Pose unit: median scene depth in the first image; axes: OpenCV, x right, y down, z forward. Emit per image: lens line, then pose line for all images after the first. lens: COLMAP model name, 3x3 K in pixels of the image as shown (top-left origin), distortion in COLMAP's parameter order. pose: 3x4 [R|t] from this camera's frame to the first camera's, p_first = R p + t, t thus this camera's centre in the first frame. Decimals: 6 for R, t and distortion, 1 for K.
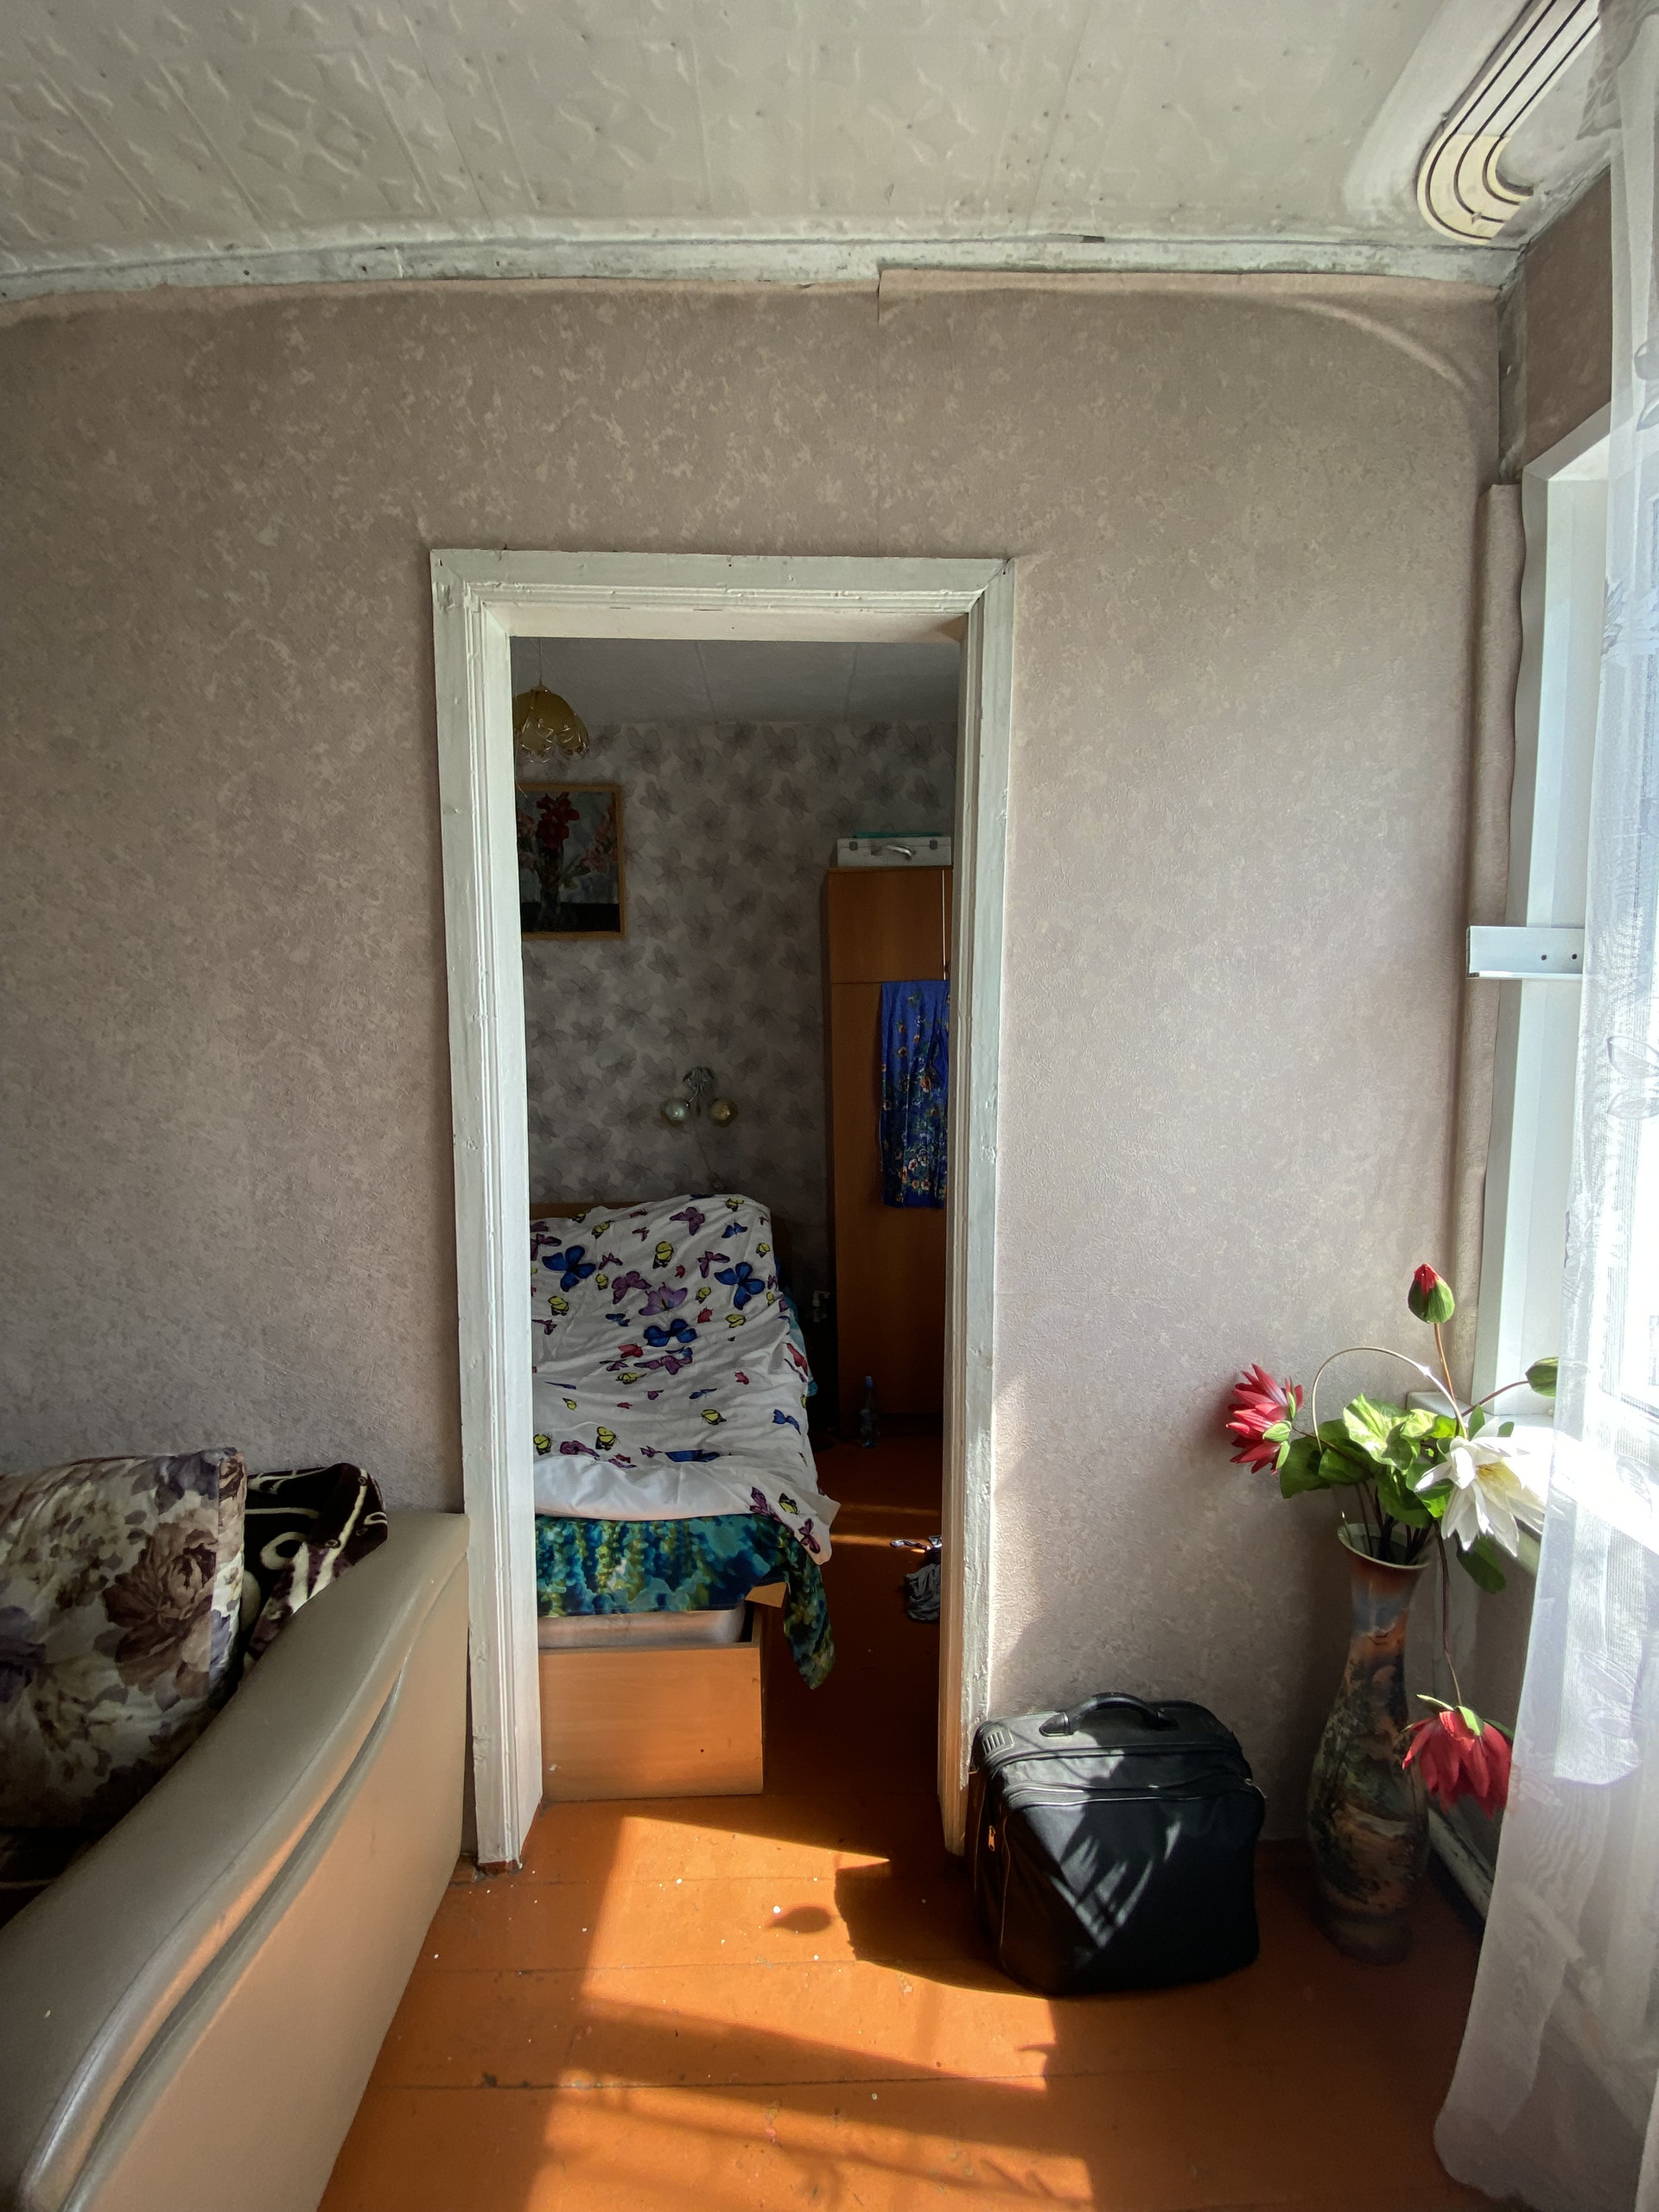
lens RADIAL K [[896.2, 0, 834.3], [0, 896.2, 1092.1], [0, 0, 1]] dist [0.111923, -0.025490]
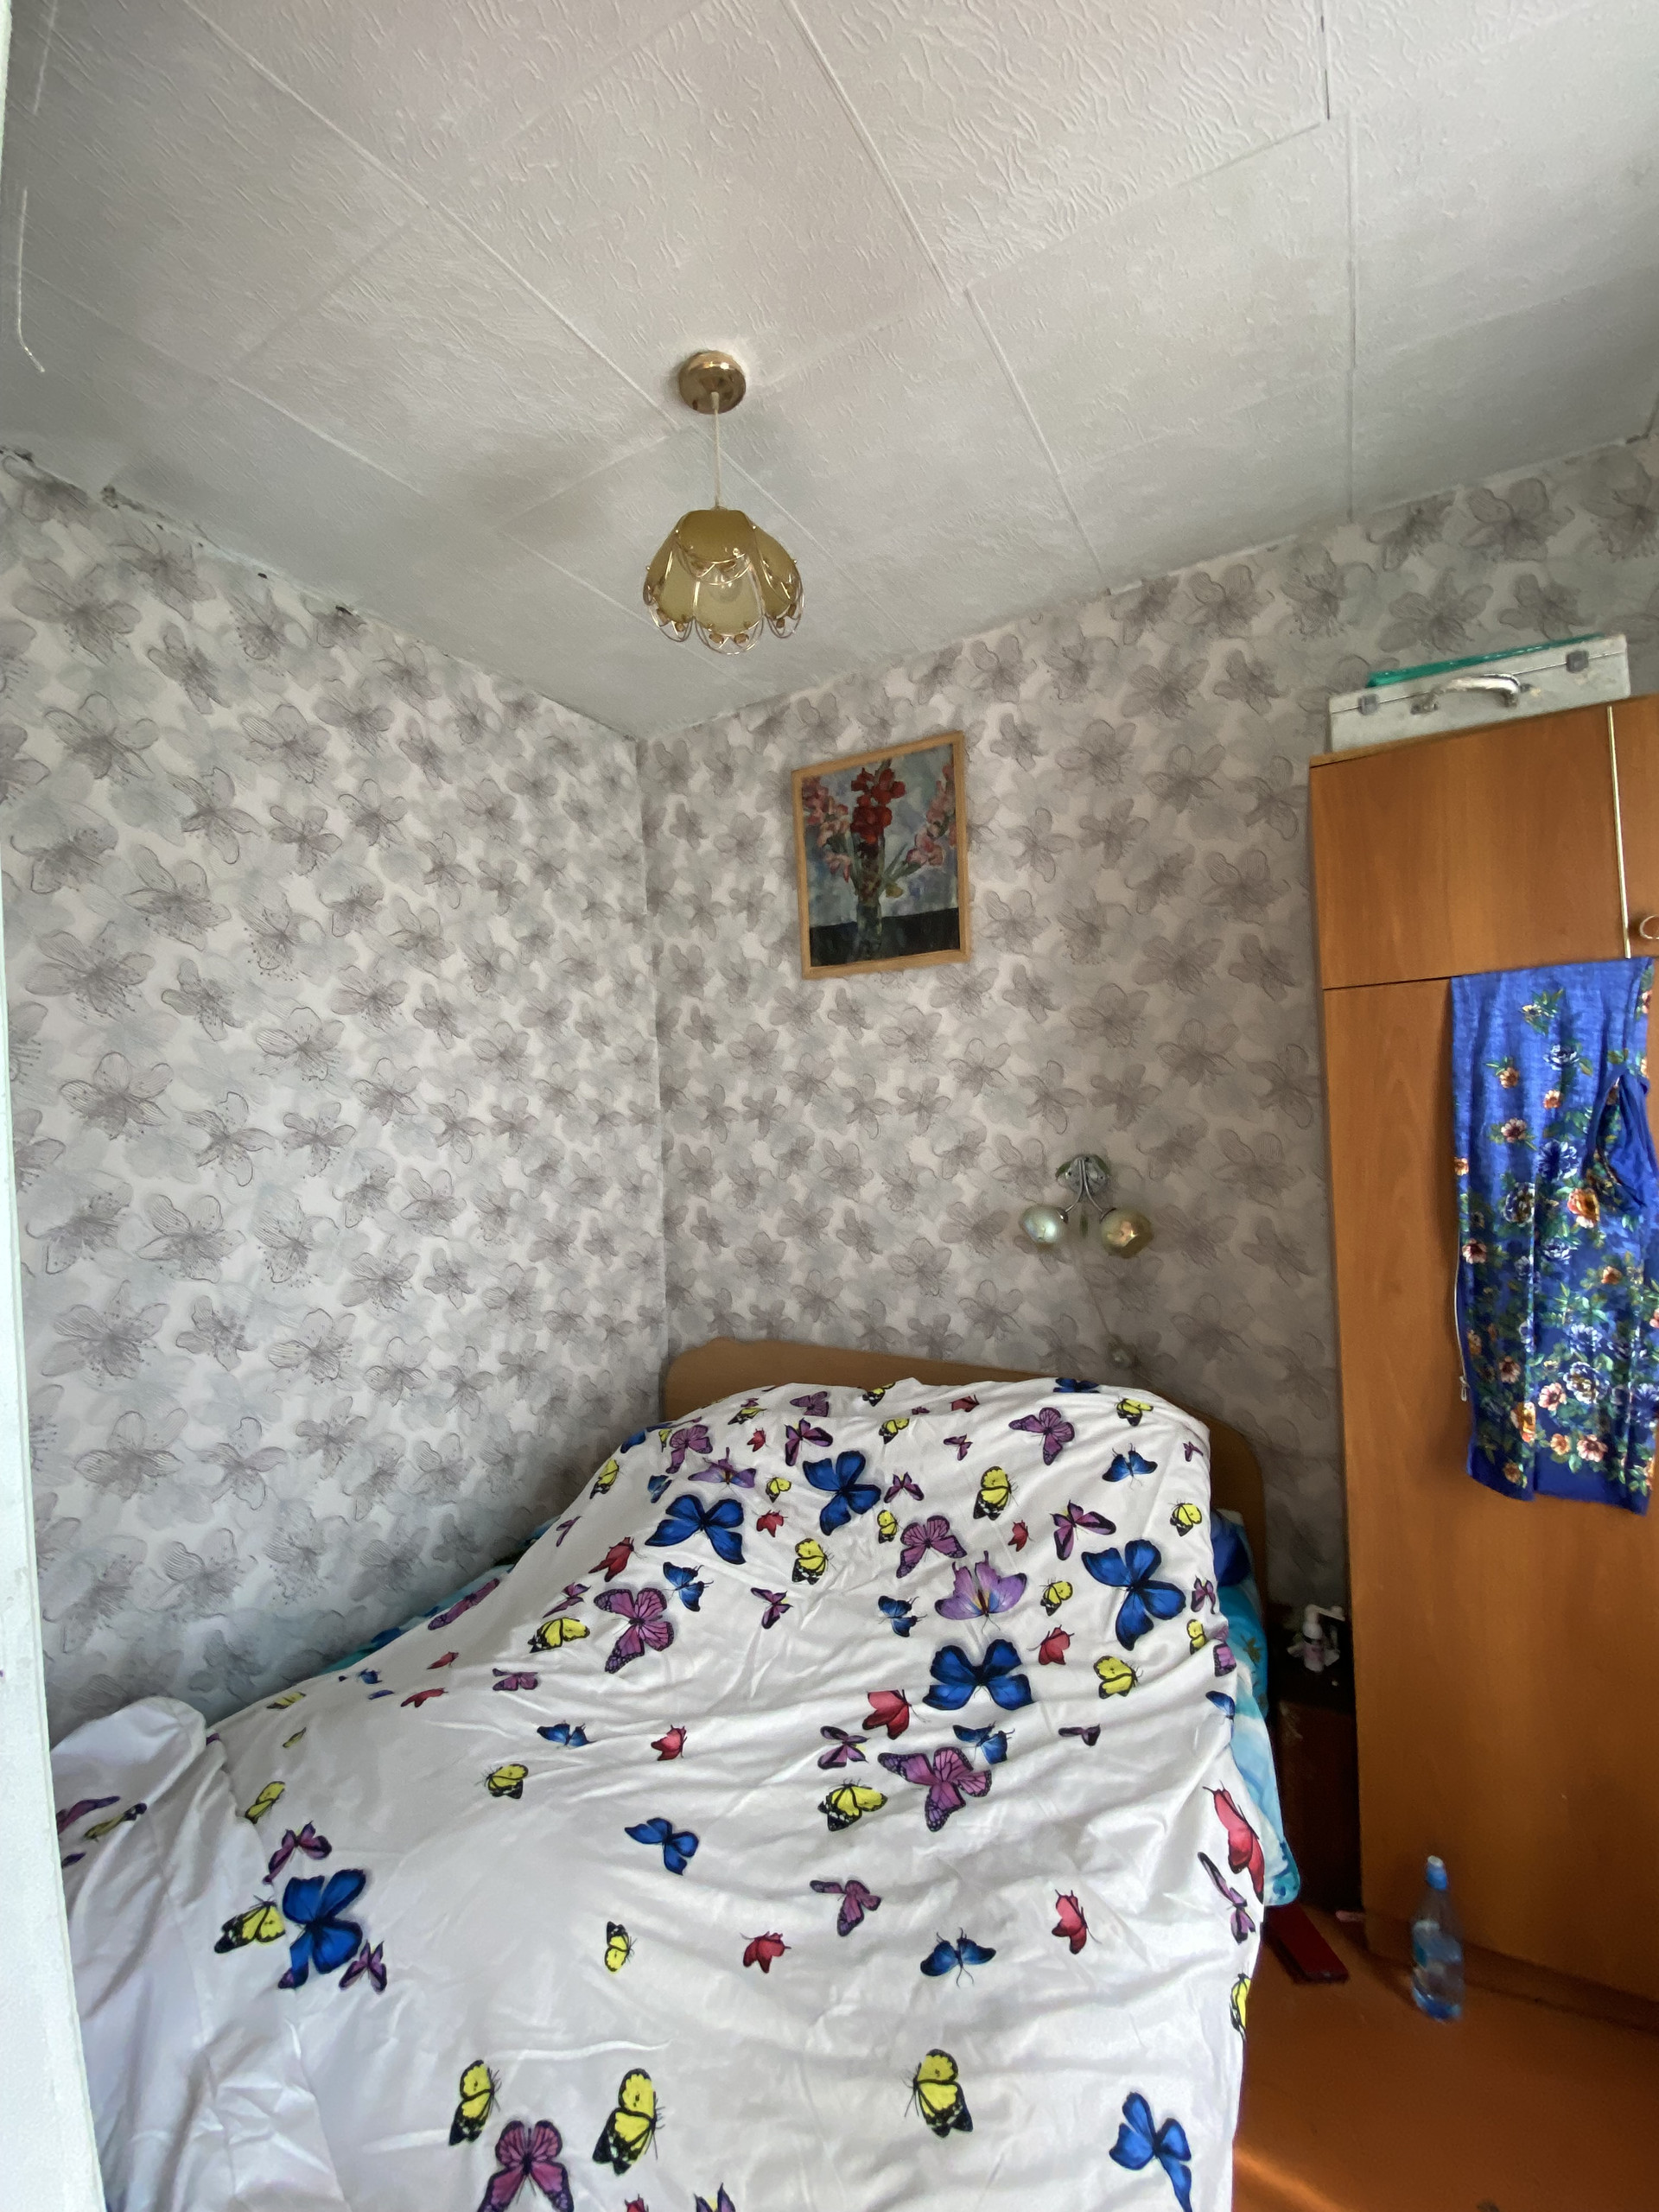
lens RADIAL K [[913.1, 0, 820.5], [0, 913.1, 1095.2], [0, 0, 1]] dist [0.041346, -0.027774]
pose [[0.848963, -0.026103, -0.527807, 0.028424], [-0.011637, 0.997614, -0.068056, -0.027310], [0.528324, 0.063919, 0.846634, 0.438513]]
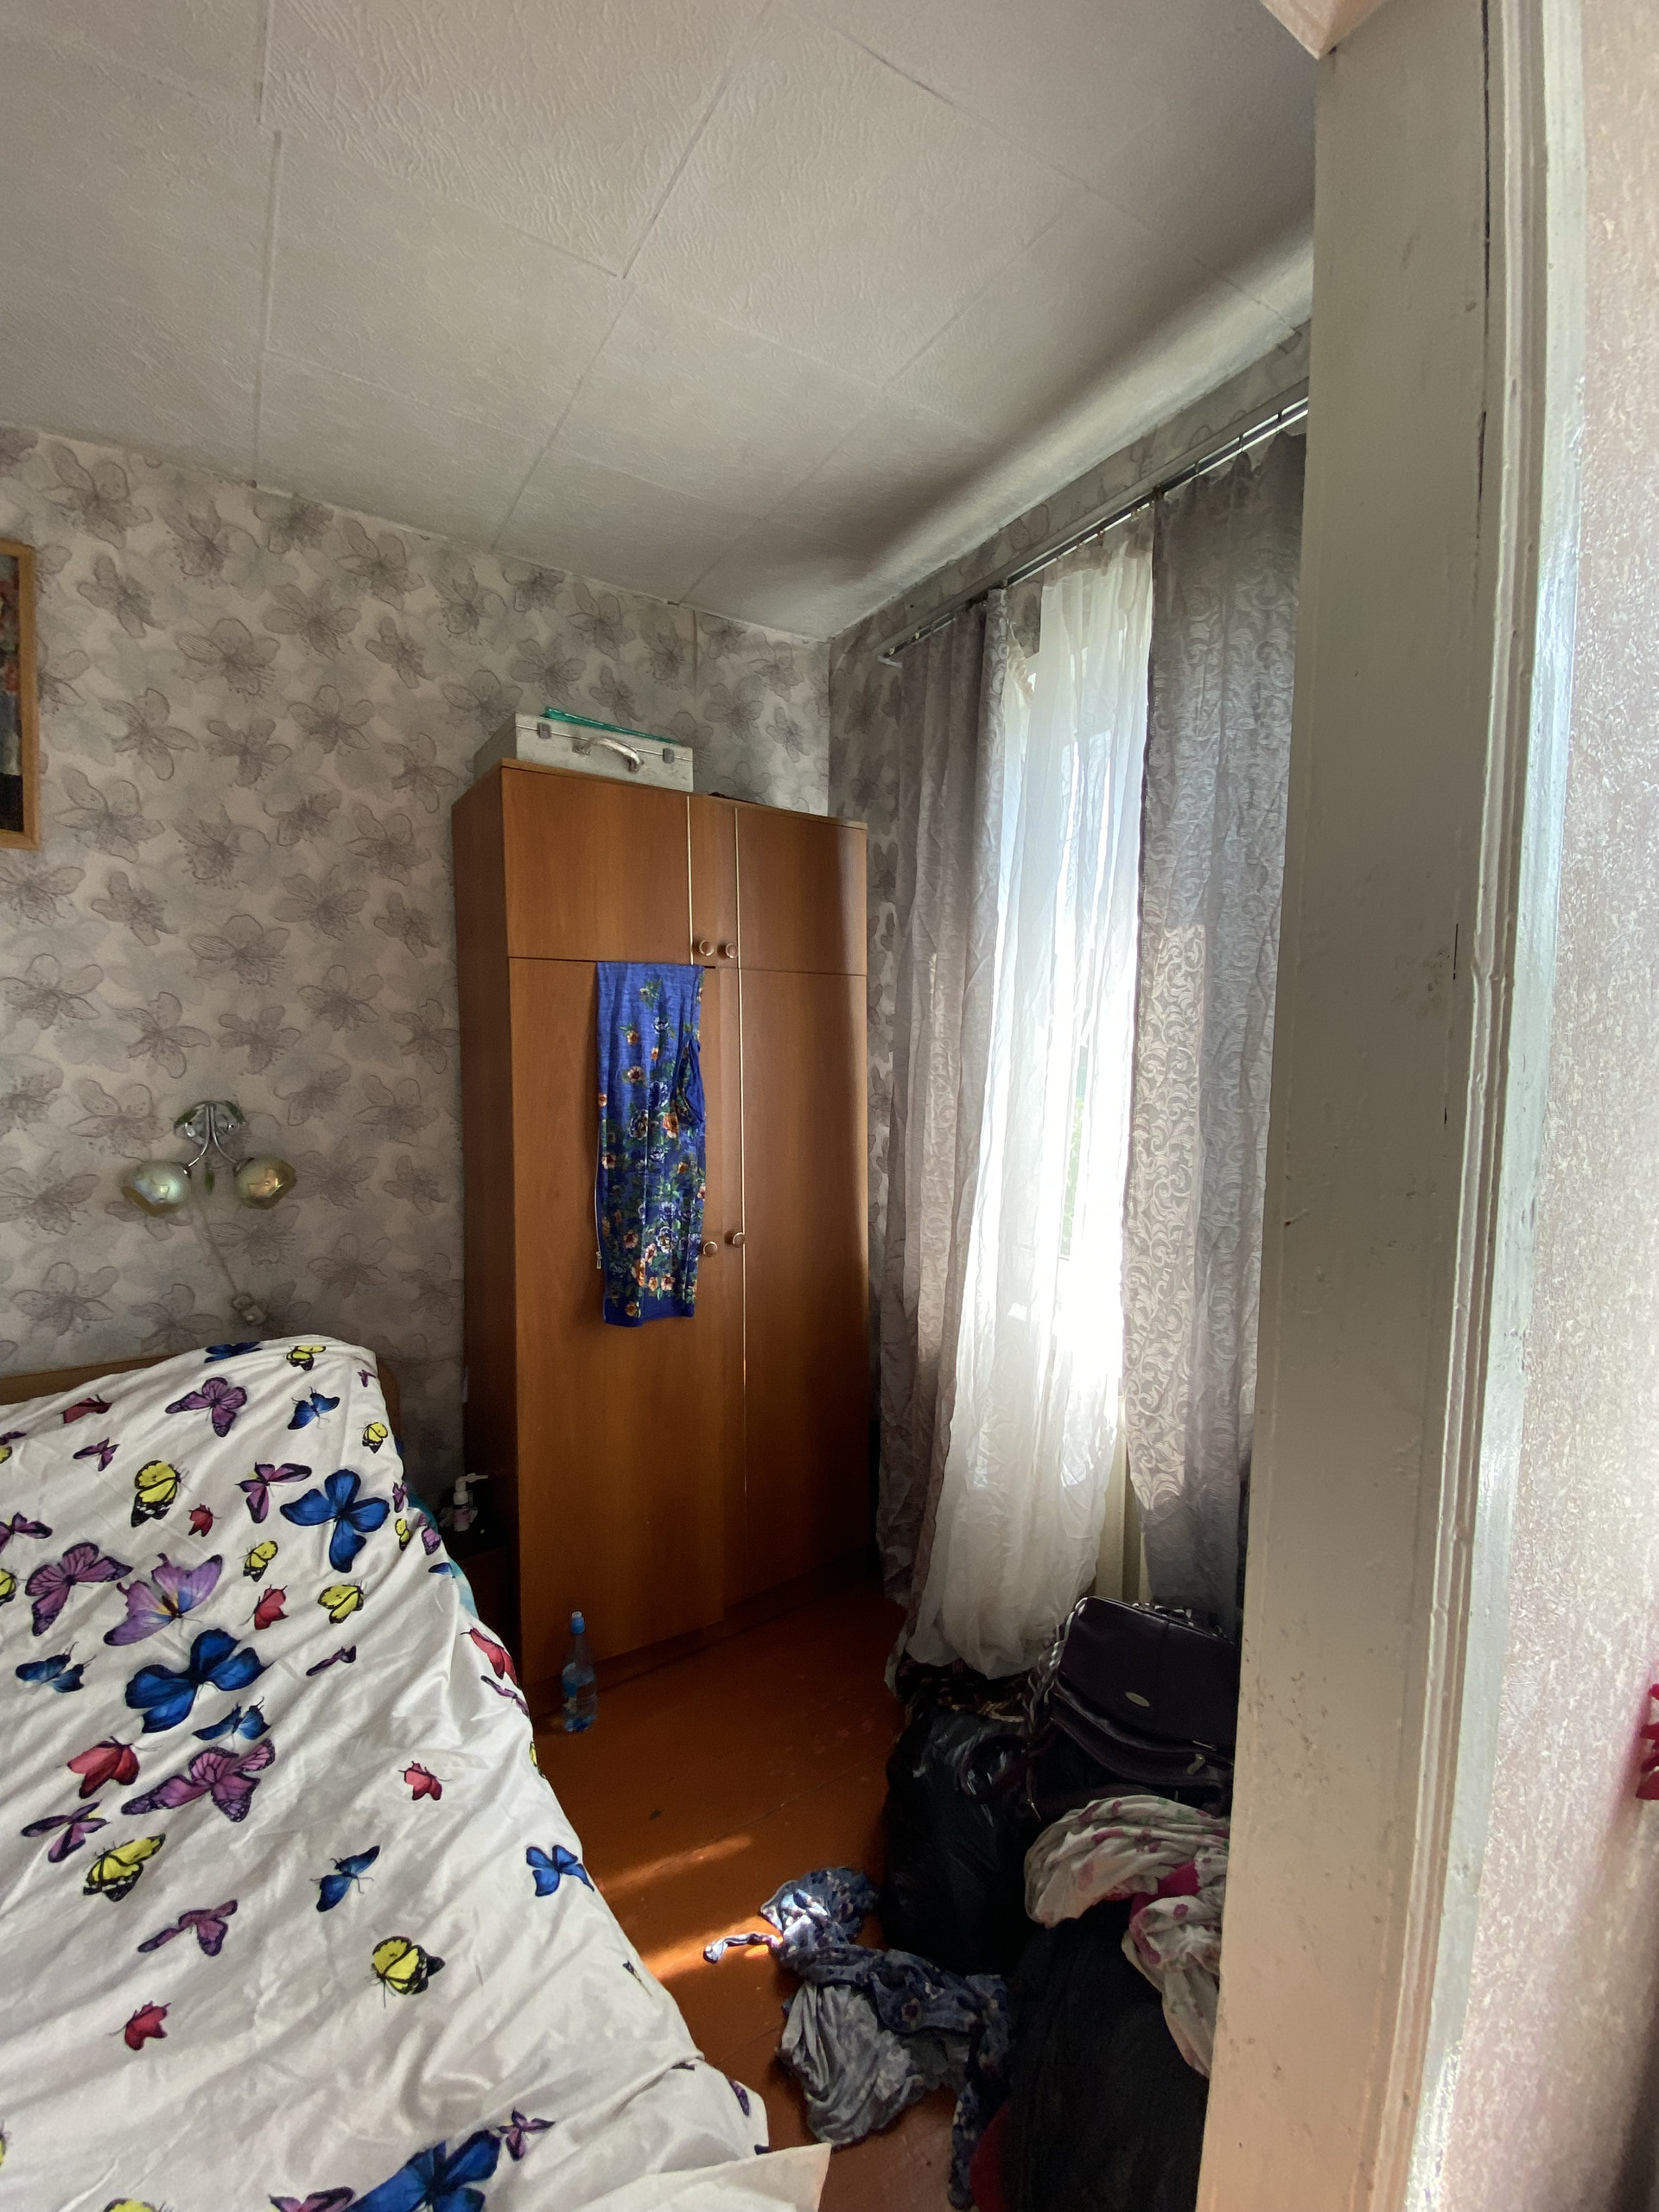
lens RADIAL K [[913.1, 0, 820.5], [0, 913.1, 1095.2], [0, 0, 1]] dist [0.041346, -0.027774]
pose [[0.866666, -0.007764, 0.498828, -0.125796], [0.019132, 0.999661, -0.017681, -0.016459], [-0.498521, 0.024867, 0.866521, 0.383313]]
